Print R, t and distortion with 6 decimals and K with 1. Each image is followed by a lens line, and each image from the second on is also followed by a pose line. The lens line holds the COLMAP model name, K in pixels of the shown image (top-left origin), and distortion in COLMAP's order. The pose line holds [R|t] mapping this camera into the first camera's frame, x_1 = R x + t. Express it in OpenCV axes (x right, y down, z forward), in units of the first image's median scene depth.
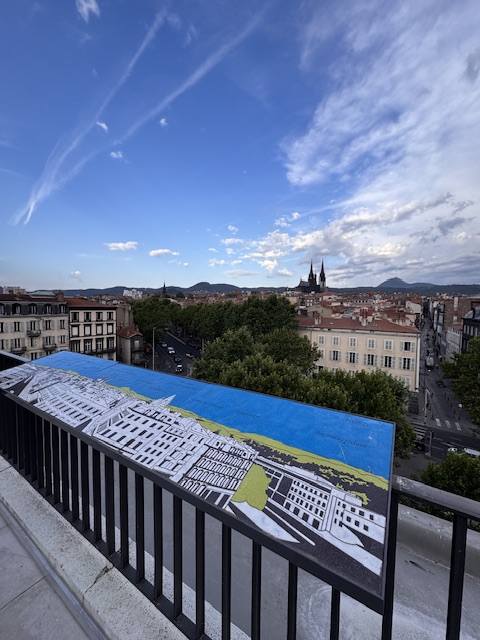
lens RADIAL K [[255.5, 0, 240.2], [0, 255.5, 319.0], [0, 0, 1]] dist [-0.002539, -0.000090]
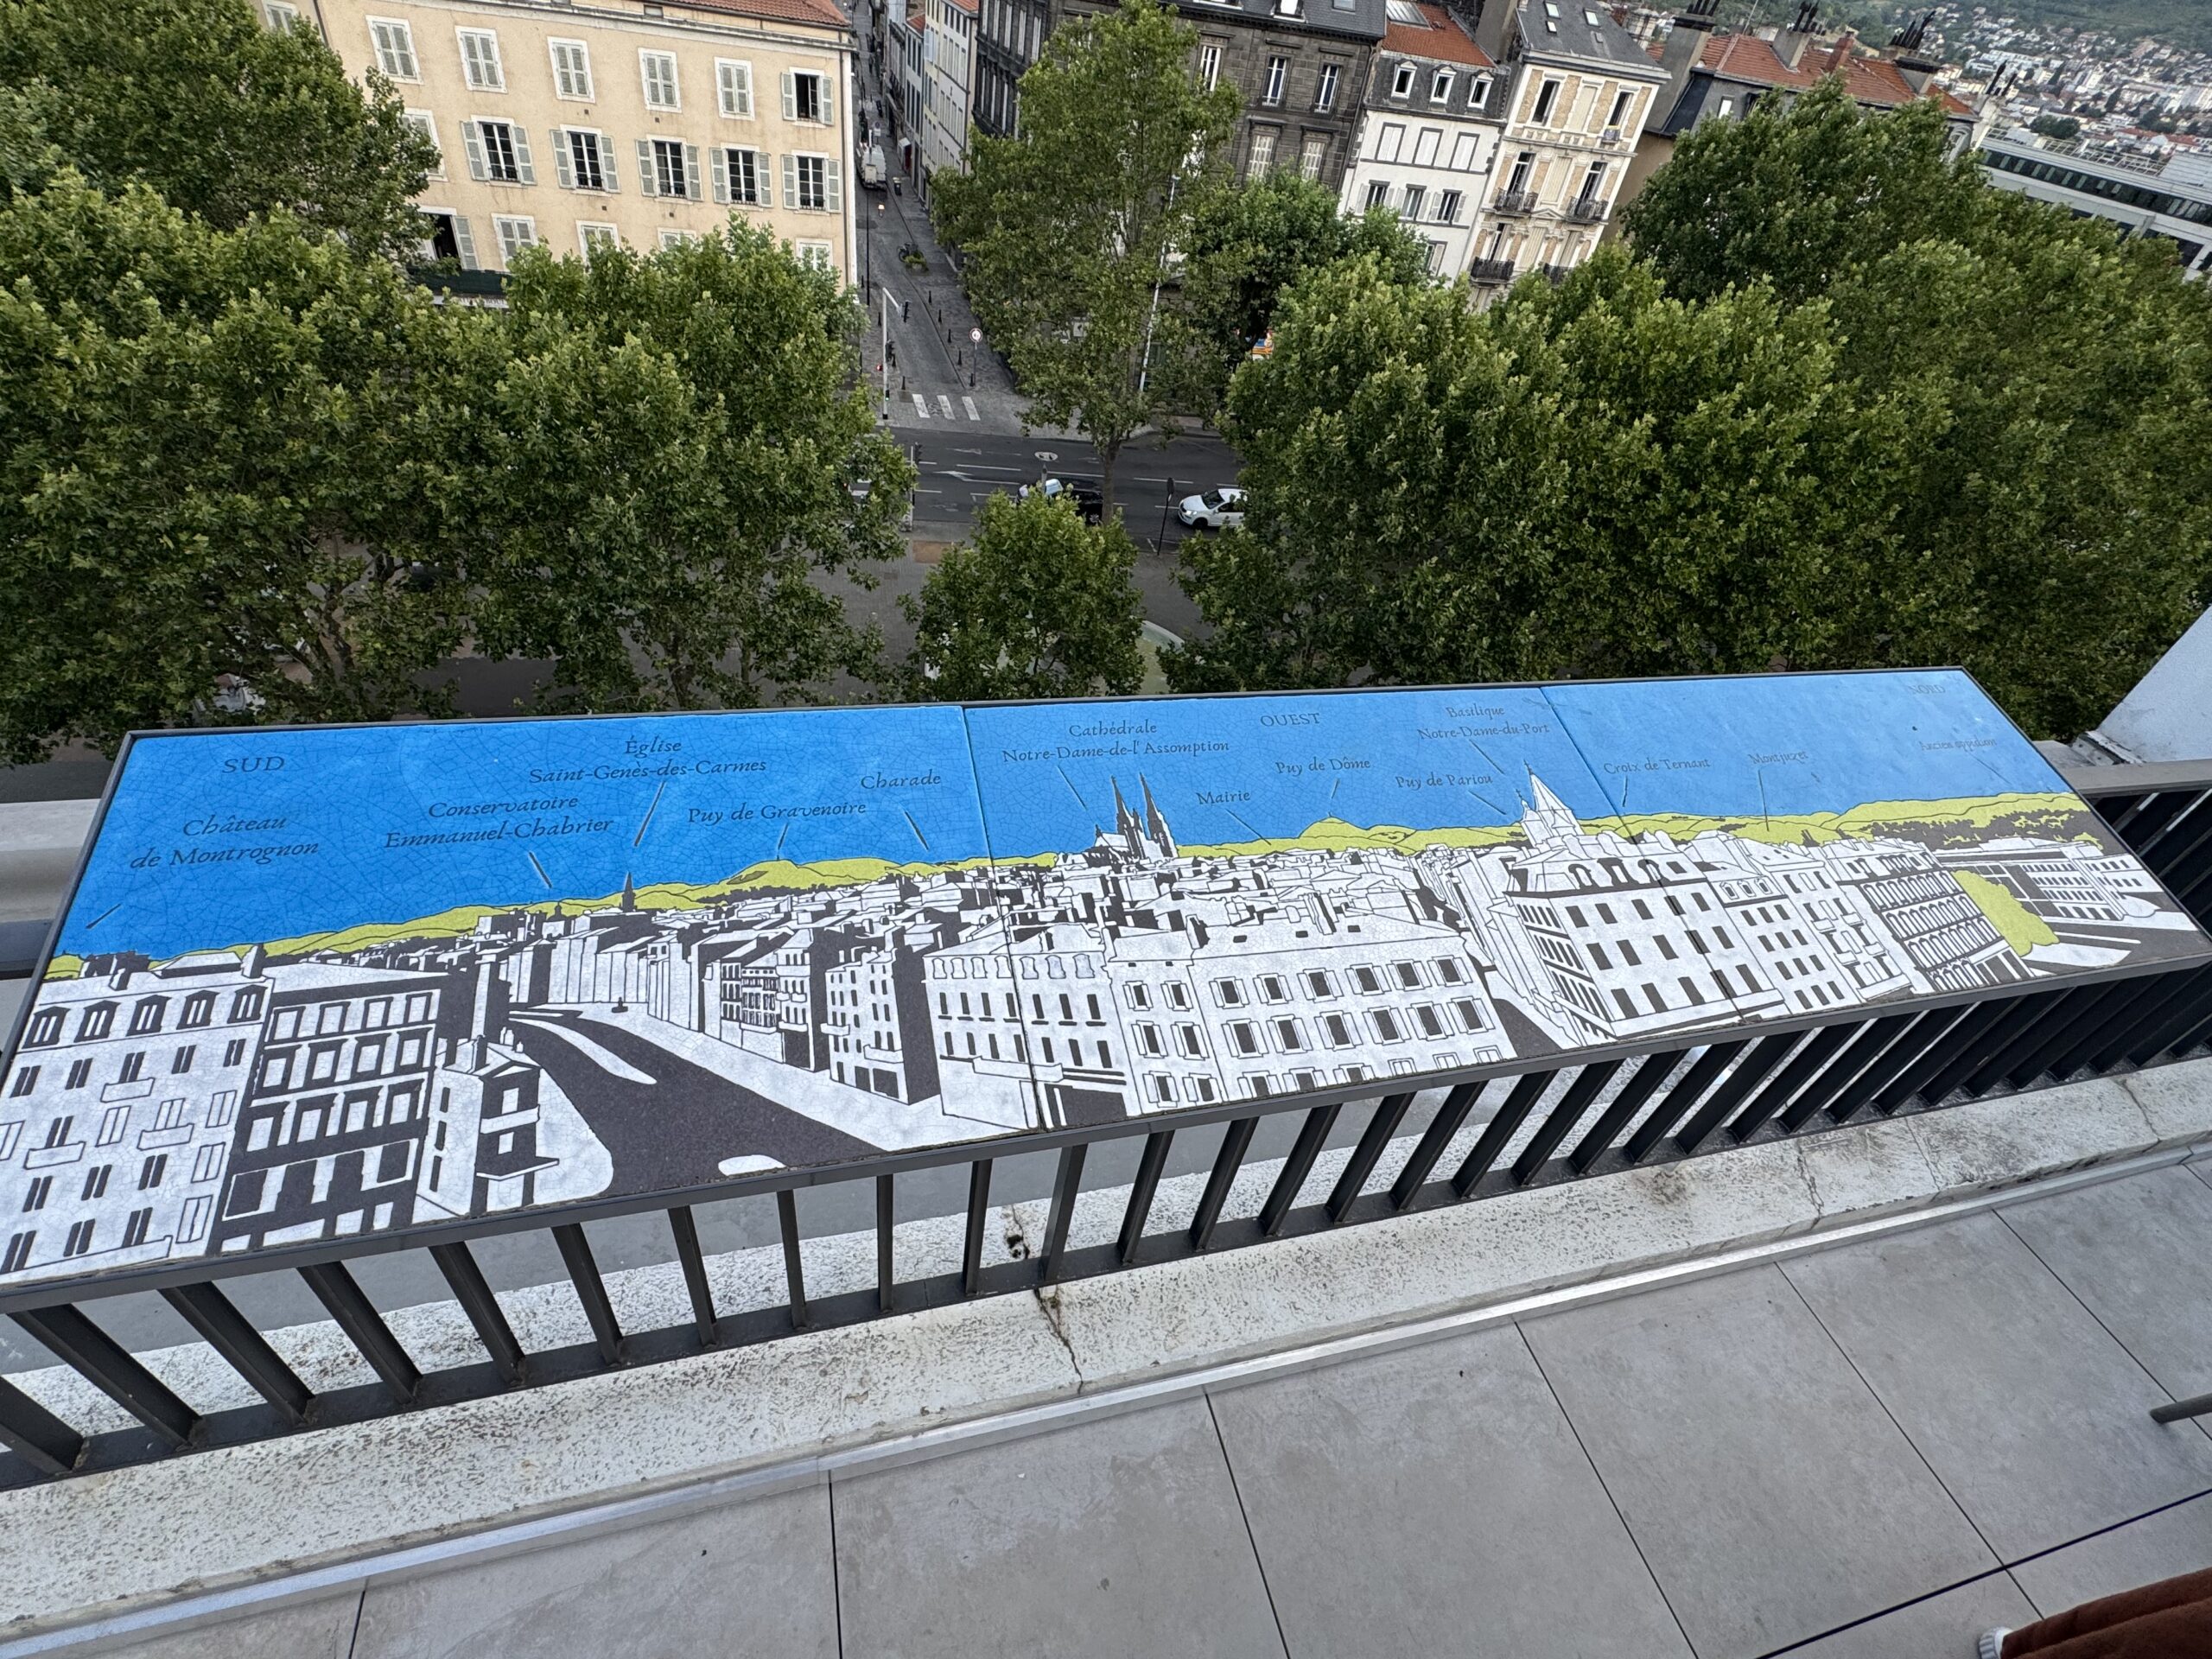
lens RADIAL K [[1043.4, 0, 1100.7], [0, 1043.4, 829.6], [0, 0, 1]] dist [-0.001864, -0.001166]
pose [[0.670350, -0.425155, 0.608172, -1.383240], [-0.089436, 0.767324, 0.634993, -0.347677], [-0.736636, -0.480060, 0.476351, 0.871973]]
